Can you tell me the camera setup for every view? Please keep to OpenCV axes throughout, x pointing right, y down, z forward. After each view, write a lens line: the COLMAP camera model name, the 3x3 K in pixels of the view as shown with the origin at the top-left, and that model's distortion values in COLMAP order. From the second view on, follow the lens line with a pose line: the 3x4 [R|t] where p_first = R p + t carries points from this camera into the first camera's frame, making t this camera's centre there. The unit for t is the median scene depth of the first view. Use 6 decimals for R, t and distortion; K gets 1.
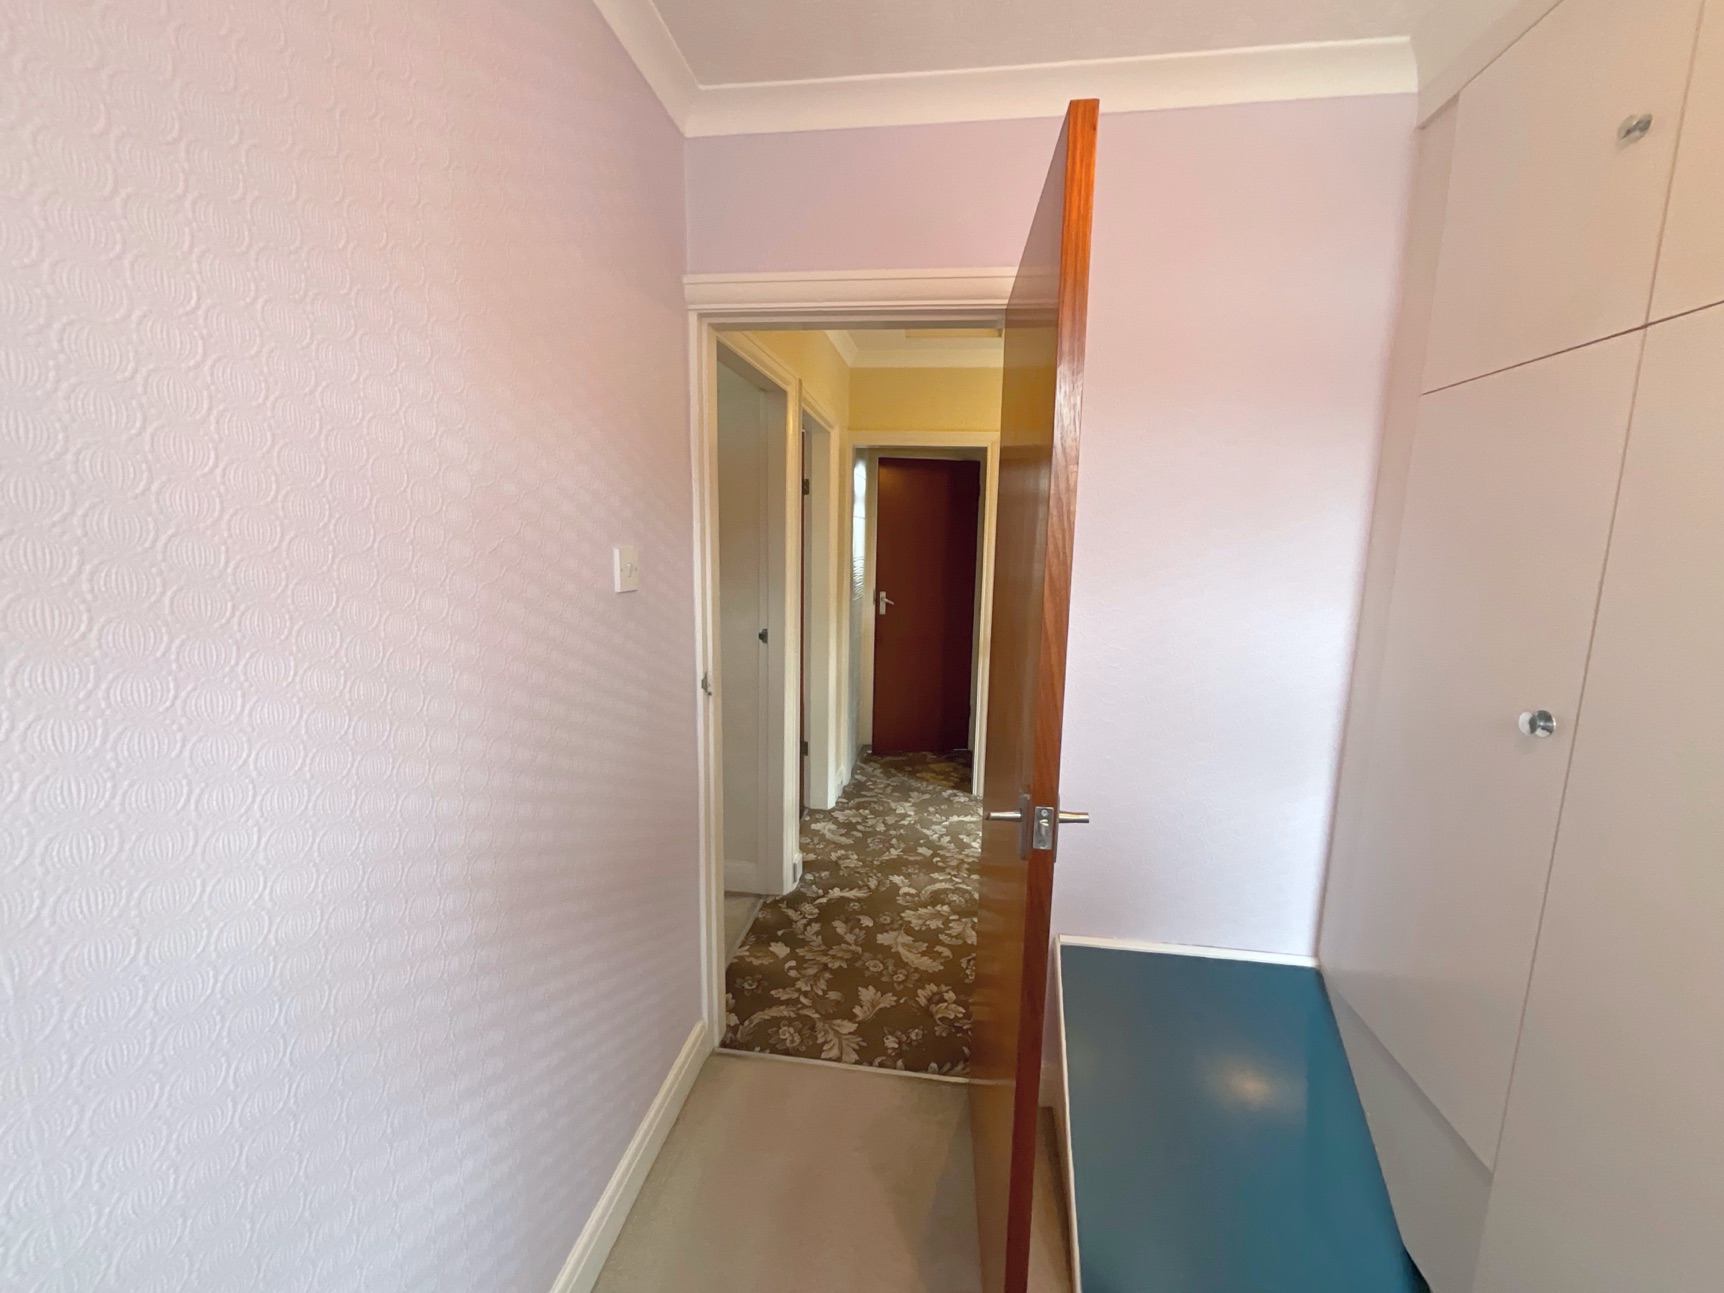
lens RADIAL K [[696.6, 0, 864.3], [0, 696.6, 641.6], [0, 0, 1]] dist [0.000124, -0.001295]
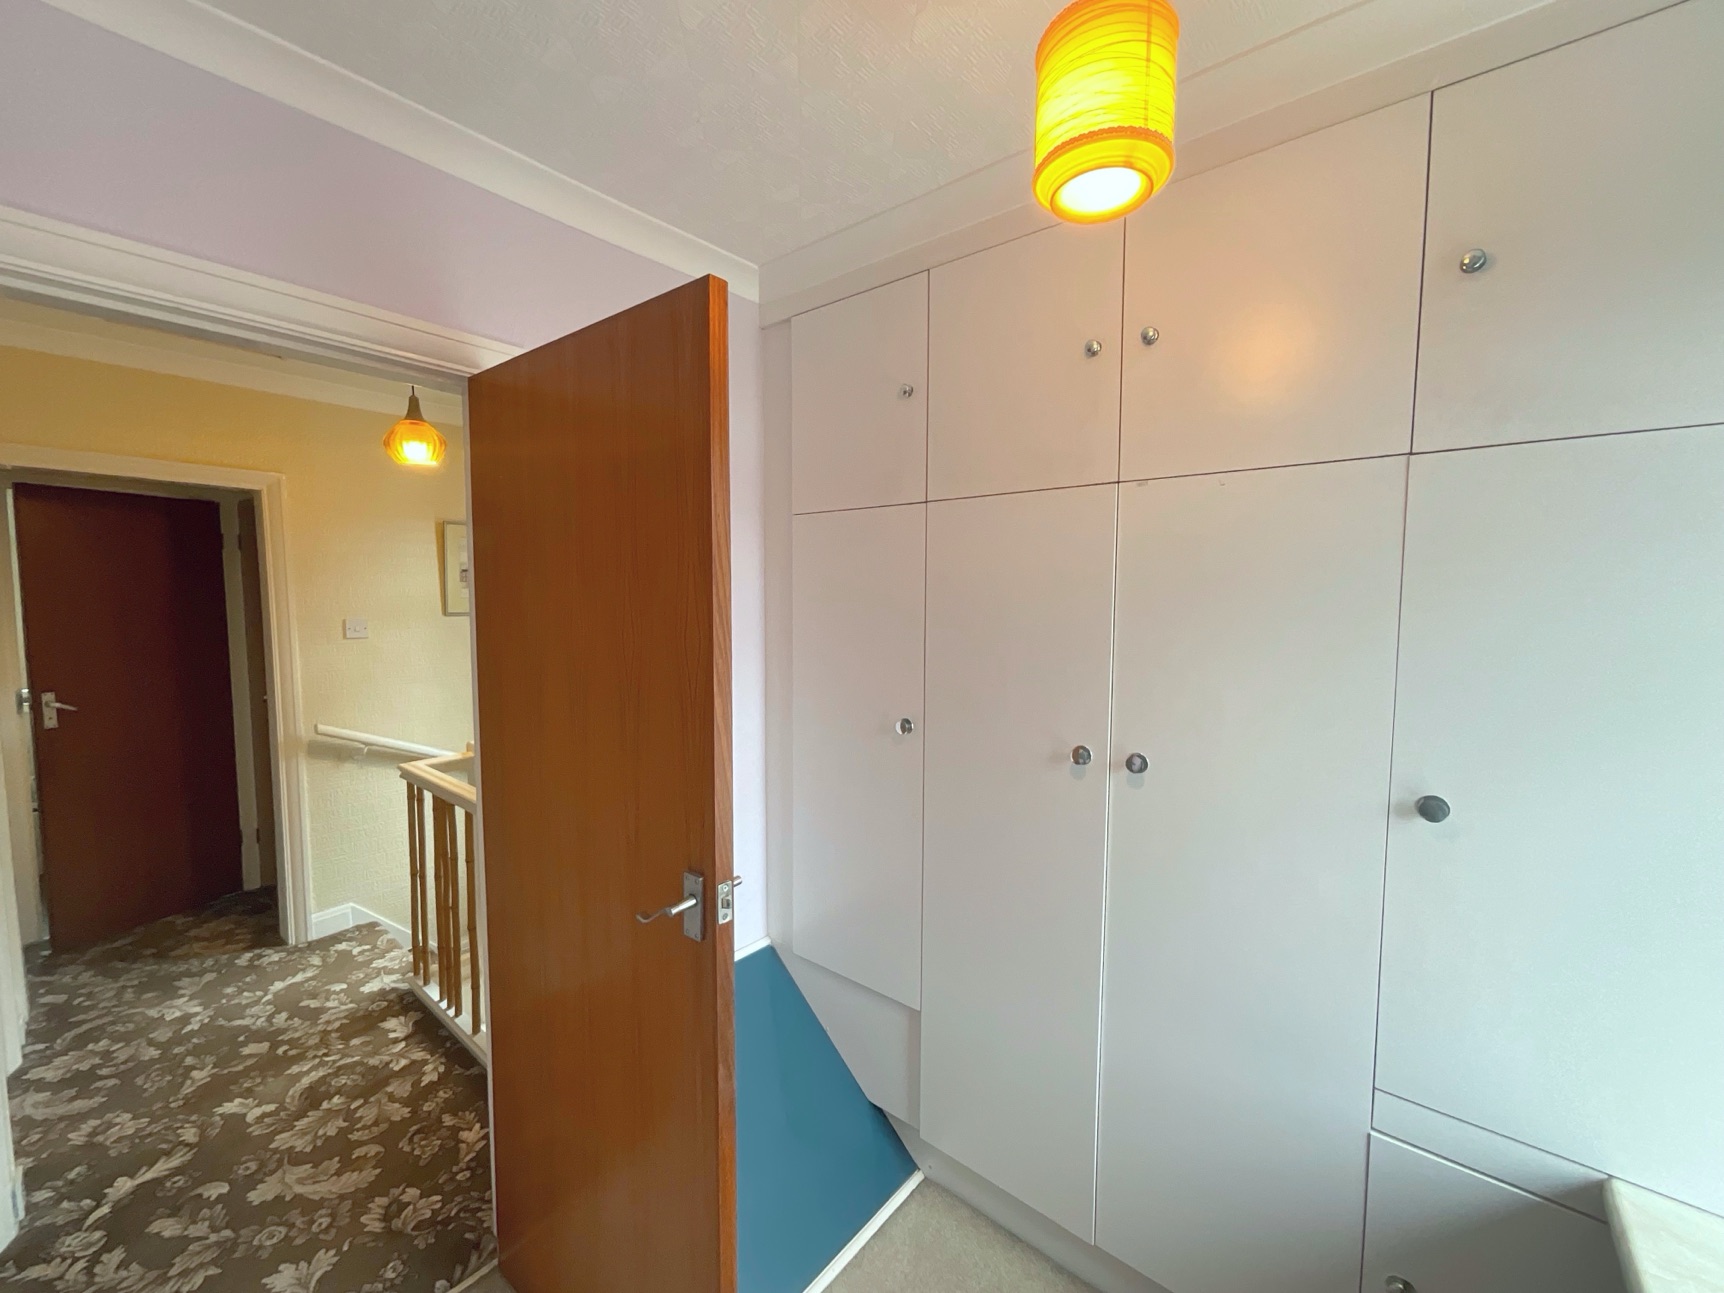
lens RADIAL K [[696.6, 0, 859.9], [0, 696.6, 643.1], [0, 0, 1]] dist [0.000124, -0.001295]
pose [[0.538210, -0.073326, 0.839615, -0.165629], [0.130730, 0.991414, 0.002783, -0.035435], [-0.832610, 0.108265, 0.543175, 0.059330]]
